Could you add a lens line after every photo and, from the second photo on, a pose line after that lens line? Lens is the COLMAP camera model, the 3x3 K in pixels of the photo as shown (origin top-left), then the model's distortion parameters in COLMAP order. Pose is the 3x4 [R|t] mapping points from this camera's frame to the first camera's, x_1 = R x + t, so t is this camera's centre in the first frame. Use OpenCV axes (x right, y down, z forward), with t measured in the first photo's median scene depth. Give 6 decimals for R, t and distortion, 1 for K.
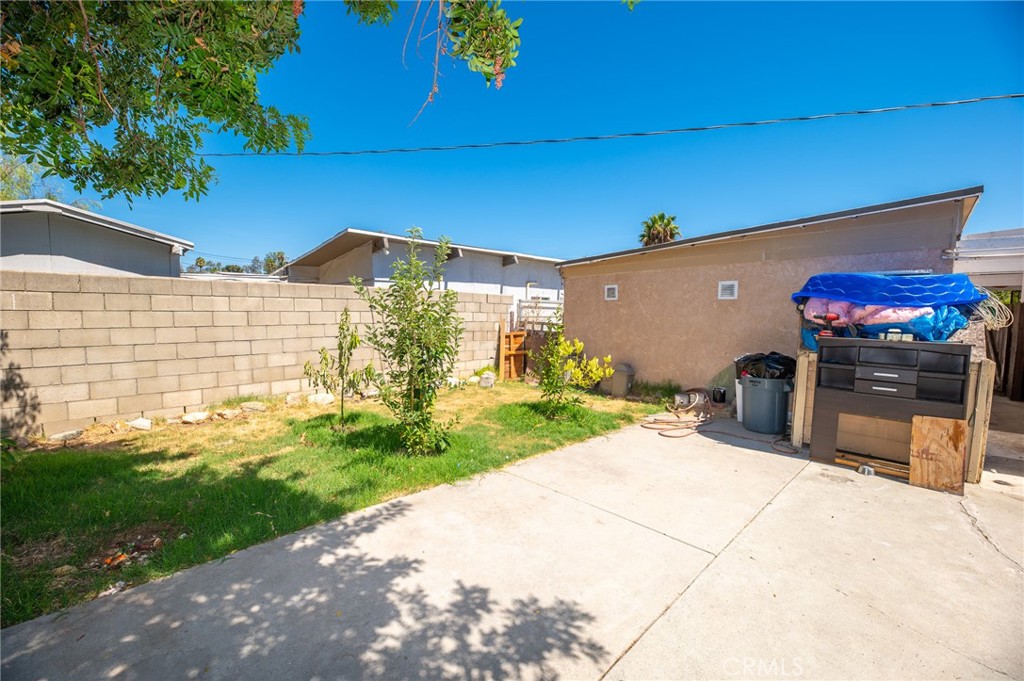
lens RADIAL K [[409.3, 0, 524.2], [0, 409.3, 338.5], [0, 0, 1]] dist [0.004772, -0.005440]
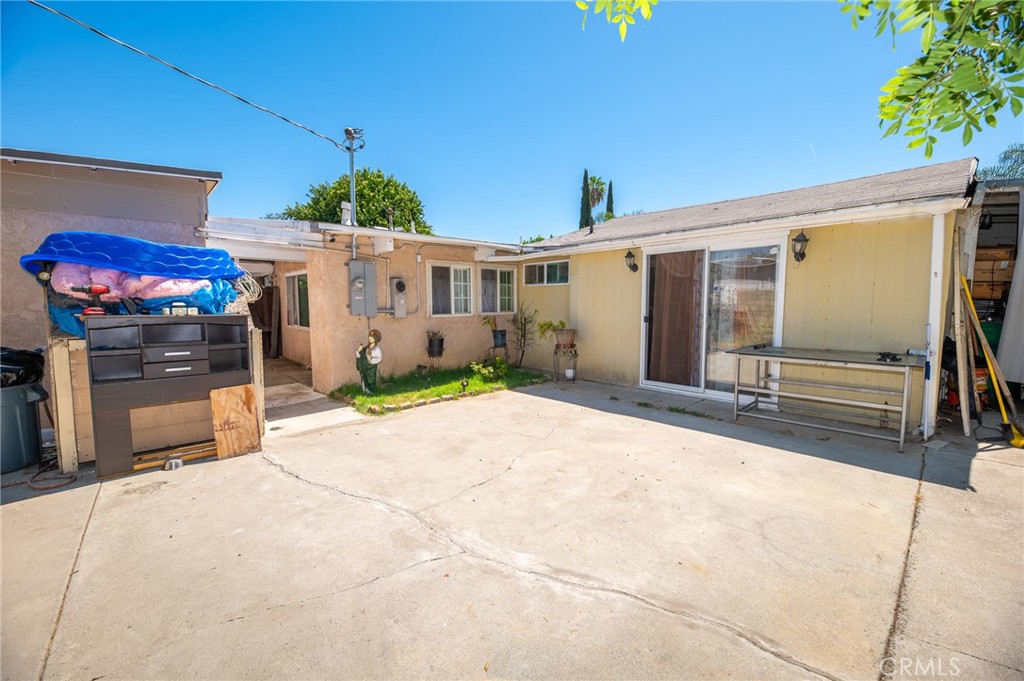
lens RADIAL K [[409.3, 0, 506.8], [0, 409.3, 342.7], [0, 0, 1]] dist [0.004772, -0.005440]
pose [[0.070275, -0.109834, 0.991463, 0.038180], [0.065889, 0.992260, 0.105252, 0.015993], [-0.995349, 0.057929, 0.076968, 0.189949]]
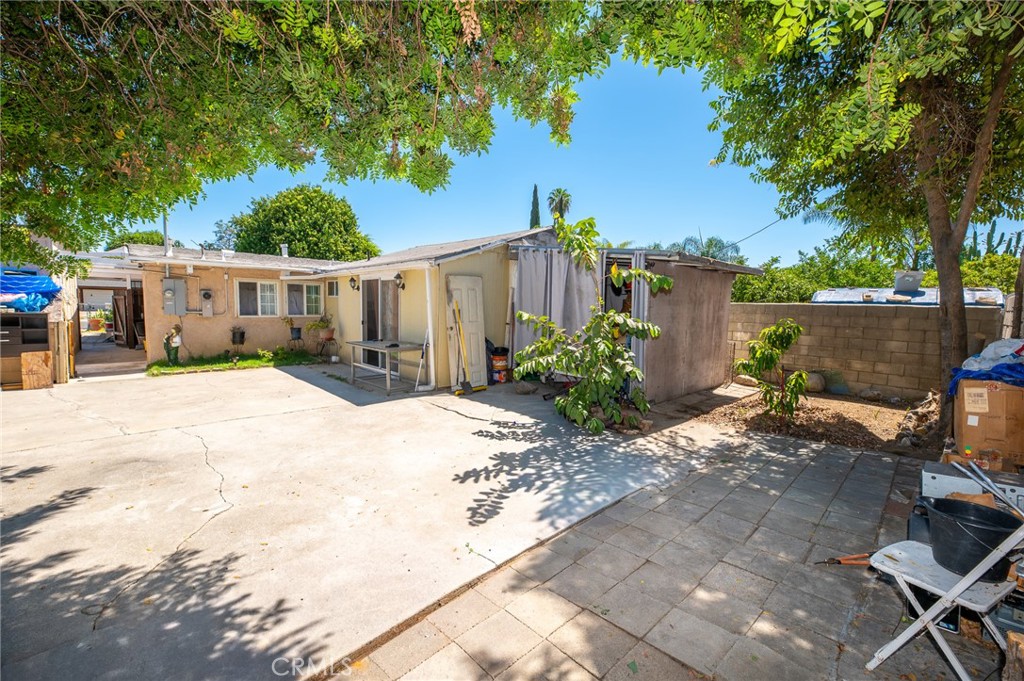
lens RADIAL K [[409.3, 0, 500.0], [0, 409.3, 343.3], [0, 0, 1]] dist [0.004772, -0.005440]
pose [[0.071226, -0.100879, 0.992346, -0.620169], [0.037519, 0.994439, 0.098399, 0.041998], [-0.996754, 0.030223, 0.074615, -1.127062]]
